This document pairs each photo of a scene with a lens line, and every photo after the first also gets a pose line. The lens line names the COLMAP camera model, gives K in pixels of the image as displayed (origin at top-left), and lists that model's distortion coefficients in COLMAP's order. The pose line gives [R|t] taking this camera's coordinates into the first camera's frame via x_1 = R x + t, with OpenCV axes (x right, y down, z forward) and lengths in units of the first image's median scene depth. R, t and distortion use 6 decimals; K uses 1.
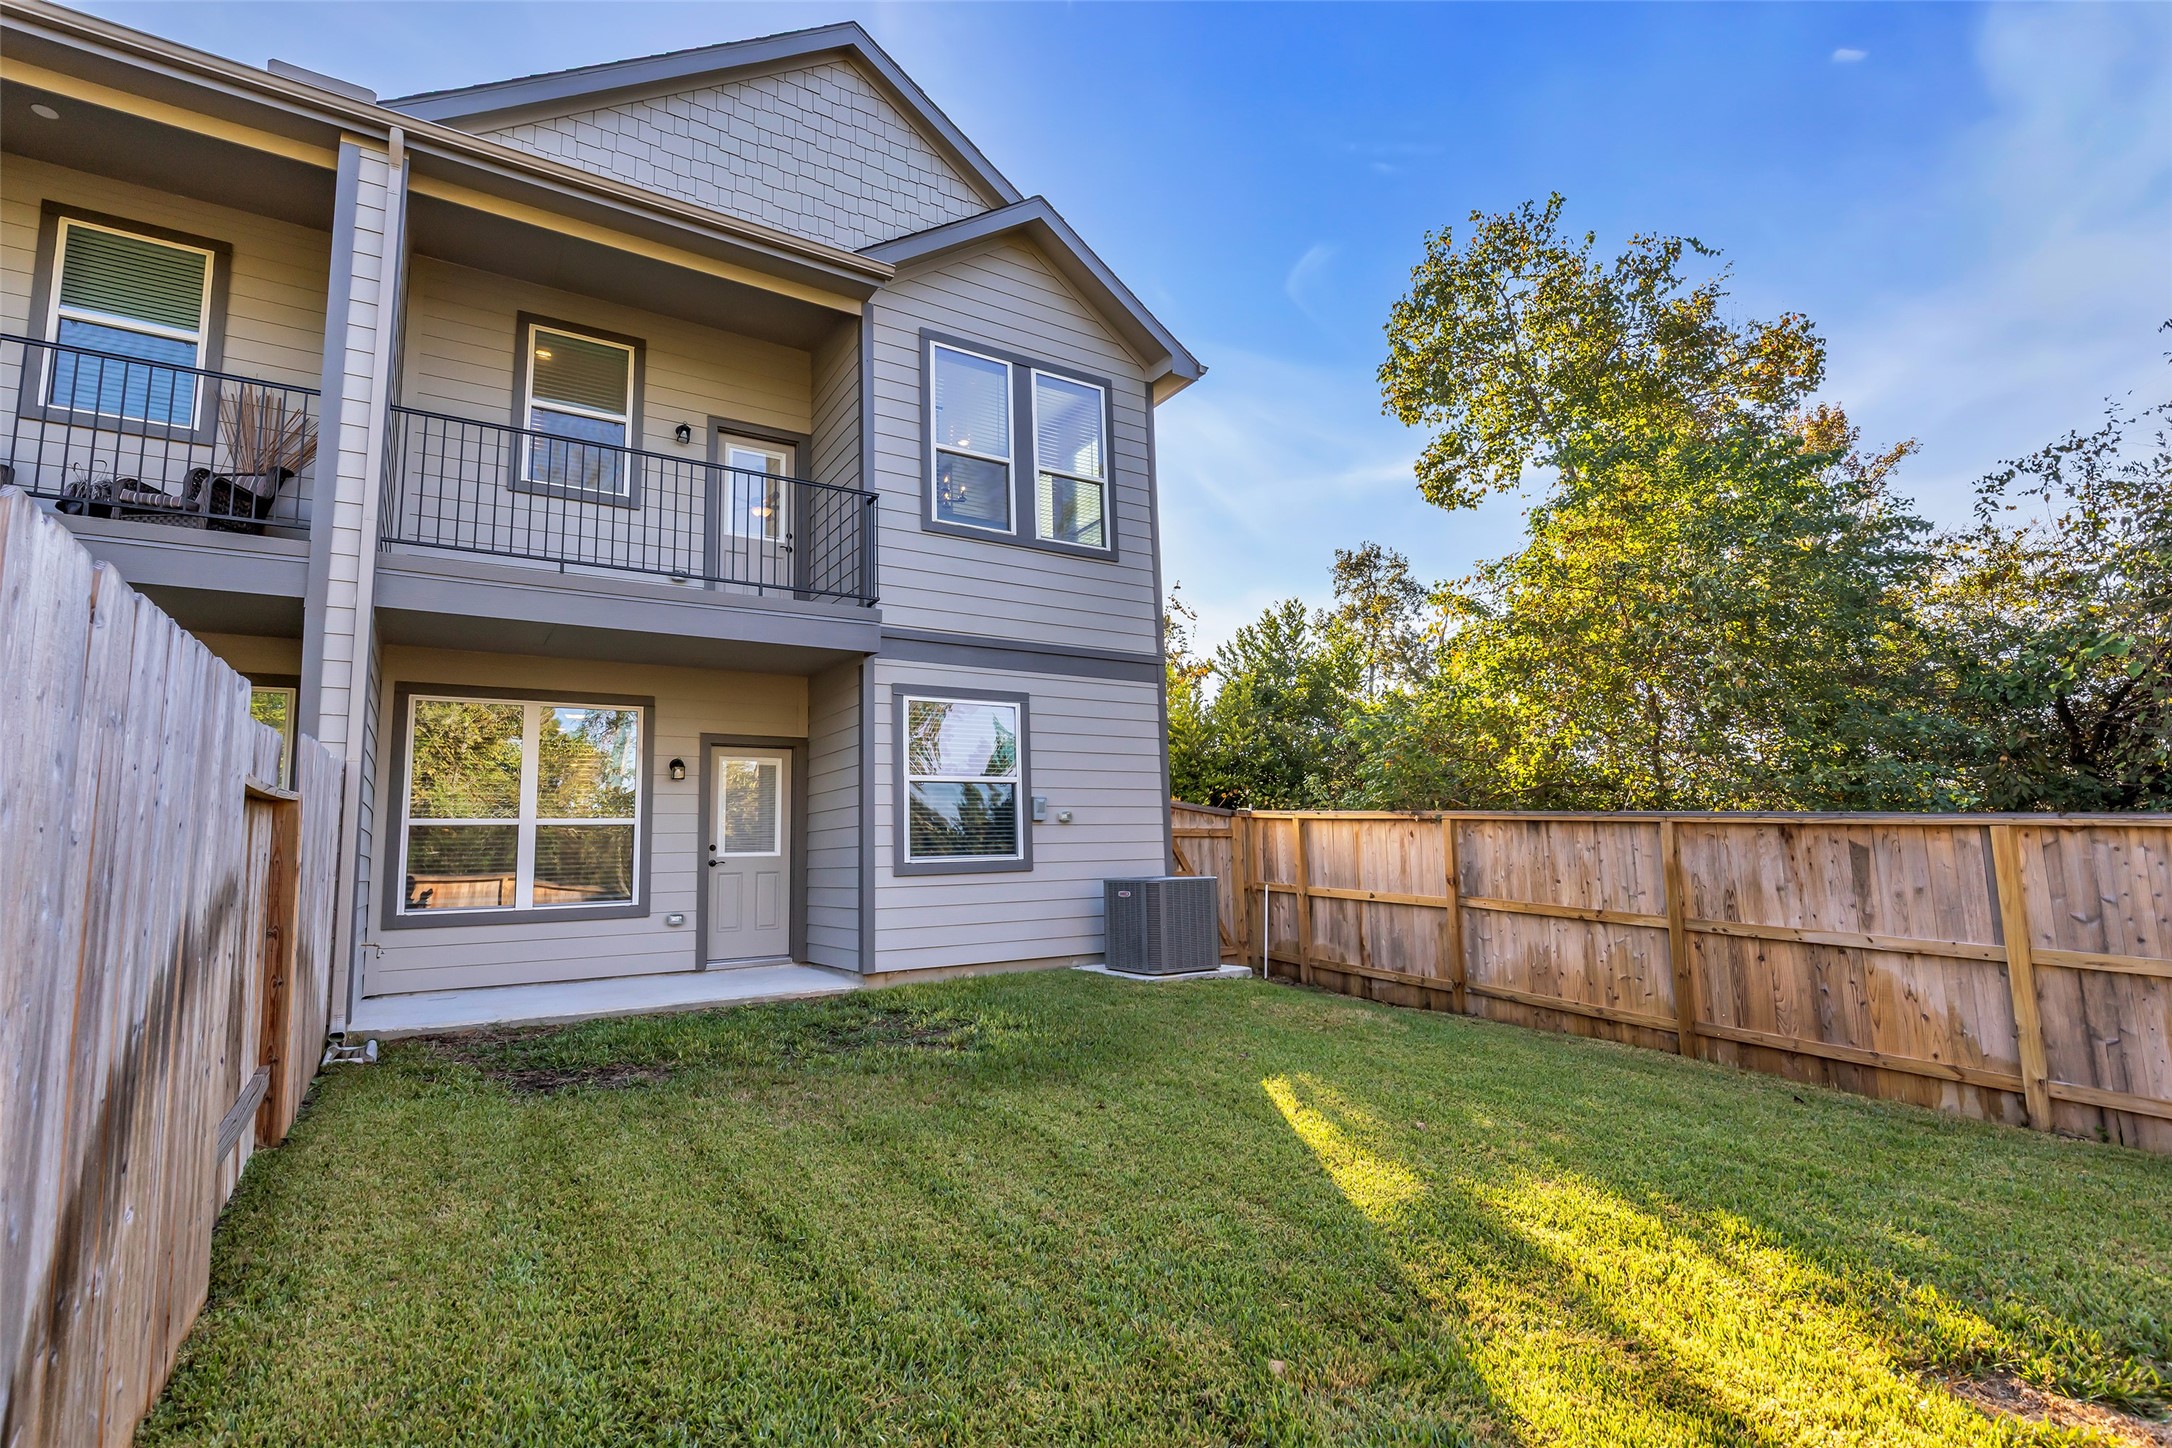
lens RADIAL K [[996.8, 0, 1085.9], [0, 996.8, 726.2], [0, 0, 1]] dist [-0.022212, 0.008518]
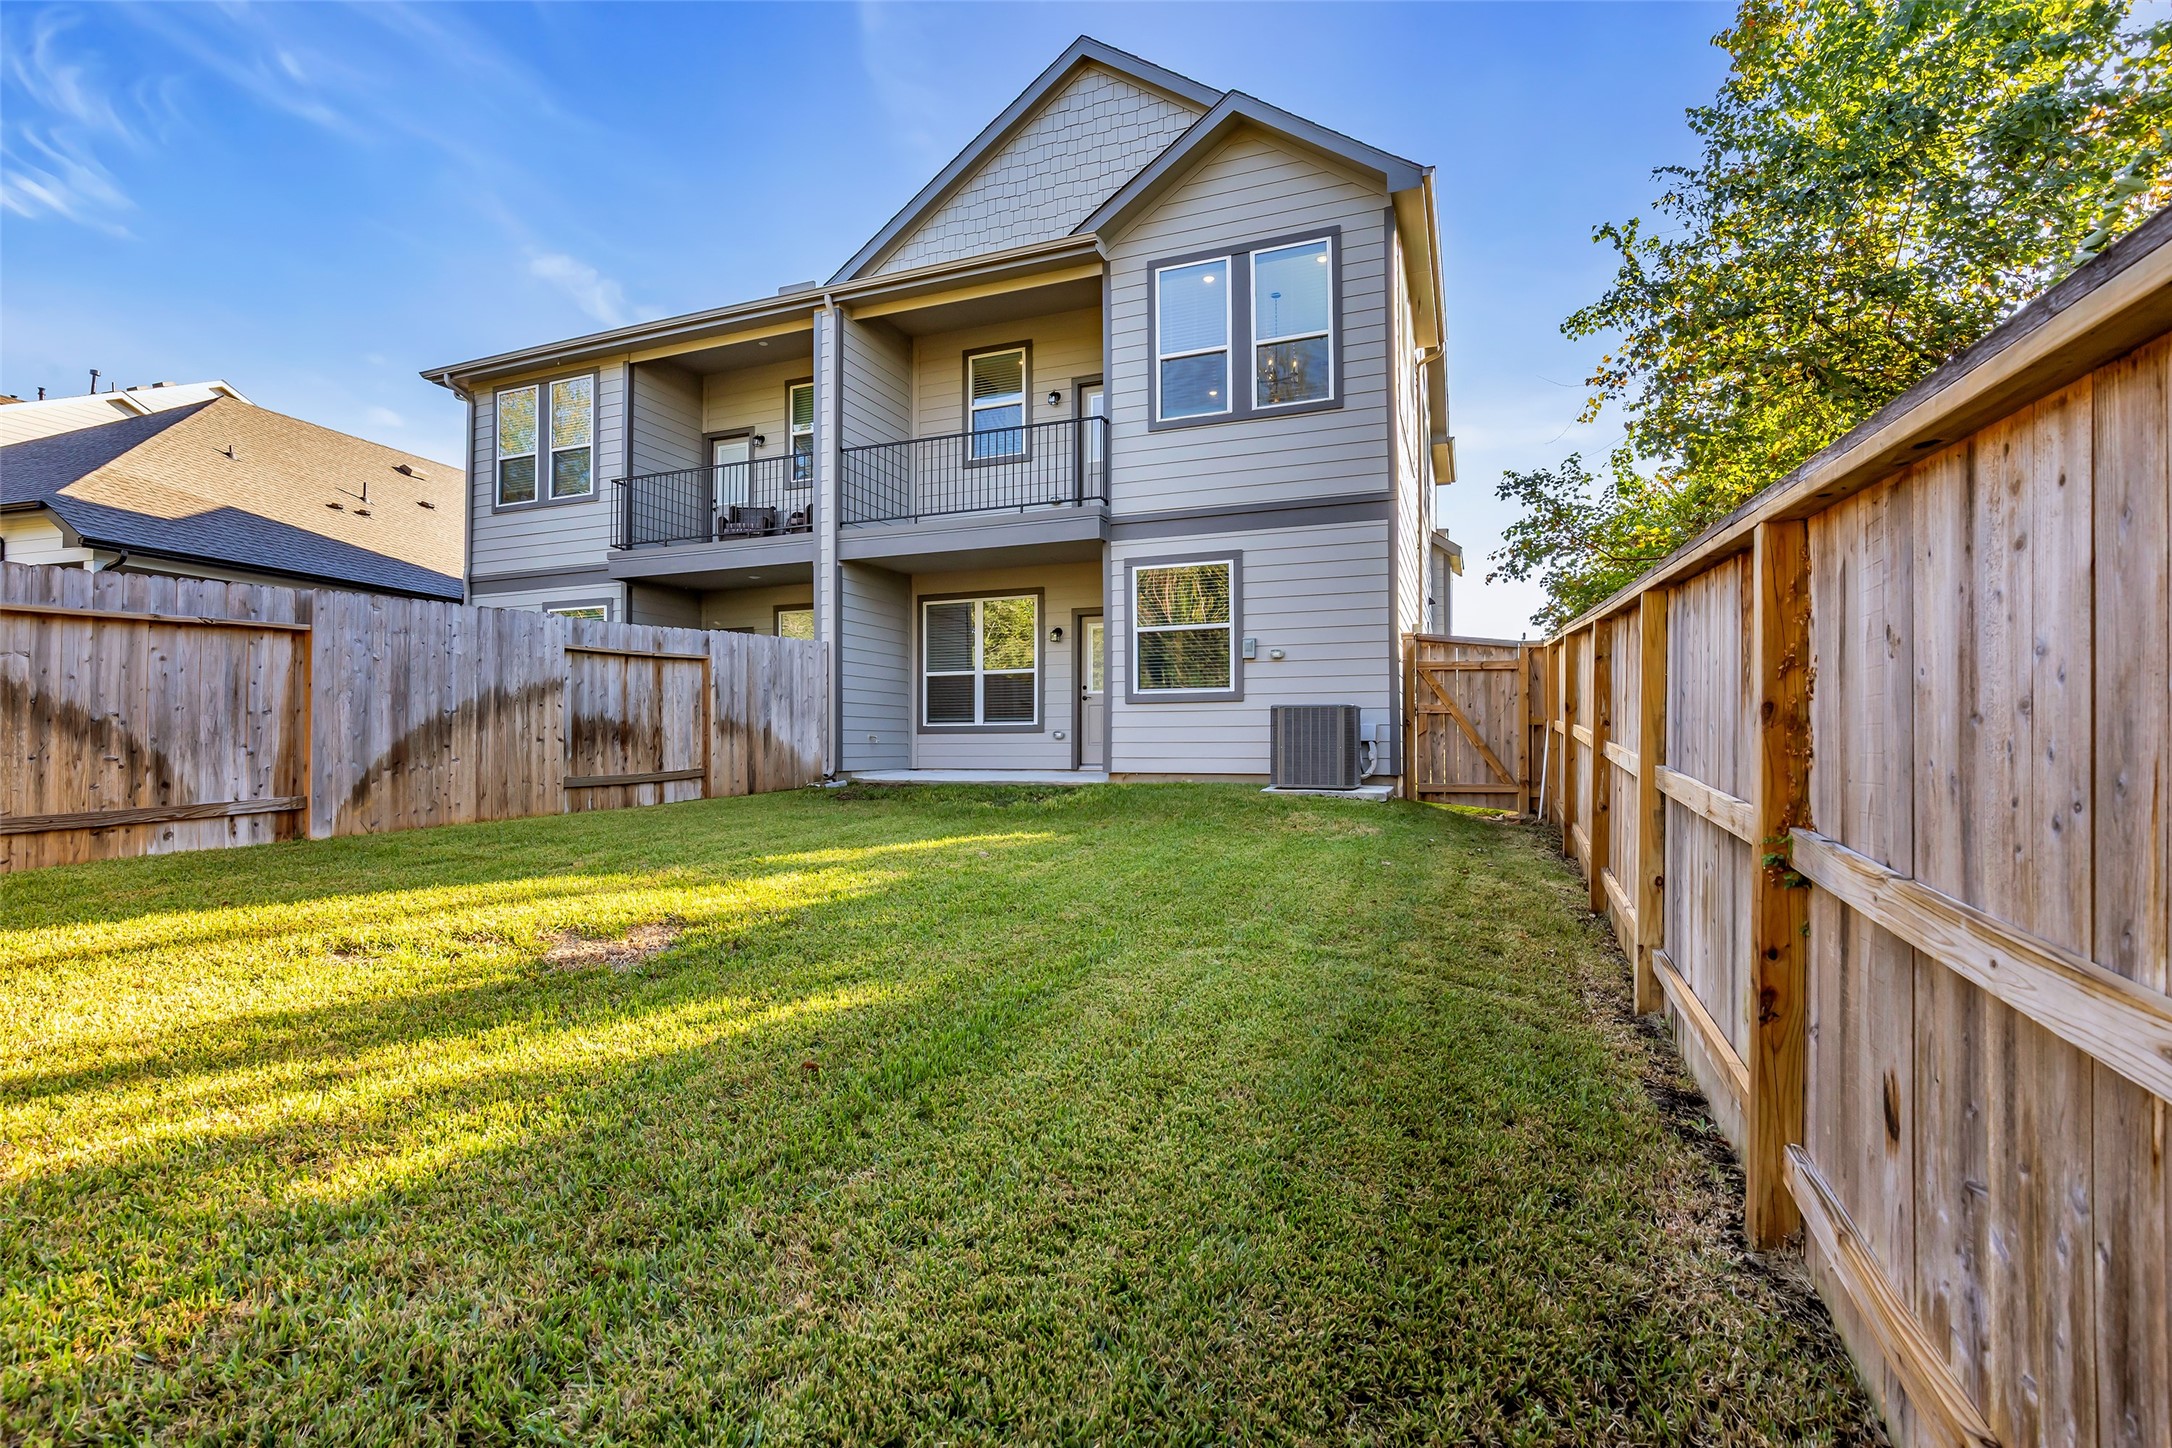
lens RADIAL K [[957.6, 0, 1086.0], [0, 957.6, 724.0], [0, 0, 1]] dist [-0.015596, 0.000097]
pose [[0.595595, 0.010707, -0.803214, 0.762164], [0.092753, 0.992306, 0.082006, 0.062707], [0.797912, -0.123343, 0.590020, 0.179929]]
